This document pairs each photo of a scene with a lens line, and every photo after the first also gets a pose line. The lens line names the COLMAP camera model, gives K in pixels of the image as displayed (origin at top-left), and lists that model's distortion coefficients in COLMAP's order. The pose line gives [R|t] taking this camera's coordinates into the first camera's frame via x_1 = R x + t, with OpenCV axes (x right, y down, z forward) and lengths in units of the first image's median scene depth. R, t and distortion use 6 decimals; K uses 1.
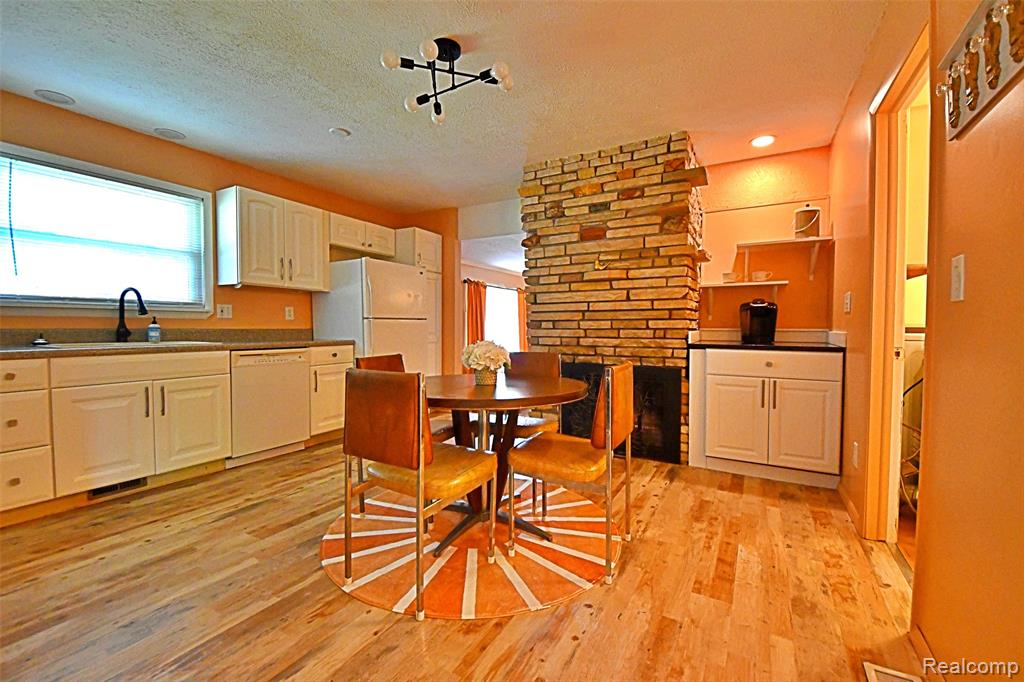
lens RADIAL K [[430.1, 0, 513.0], [0, 430.1, 342.3], [0, 0, 1]] dist [0.017450, -0.000740]
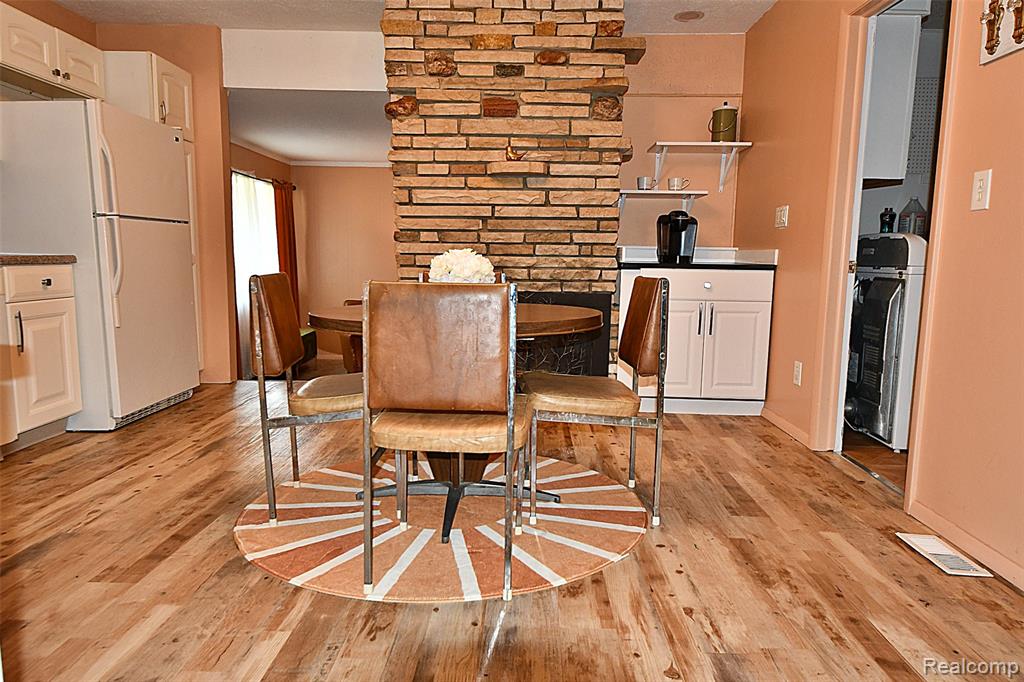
lens RADIAL K [[664.5, 0, 514.3], [0, 664.5, 349.5], [0, 0, 1]] dist [0.013064, -0.005212]
pose [[0.879523, -0.056464, 0.472494, -0.345721], [0.001259, 0.993208, 0.116347, 0.018191], [-0.475854, -0.101735, 0.873620, -0.012611]]
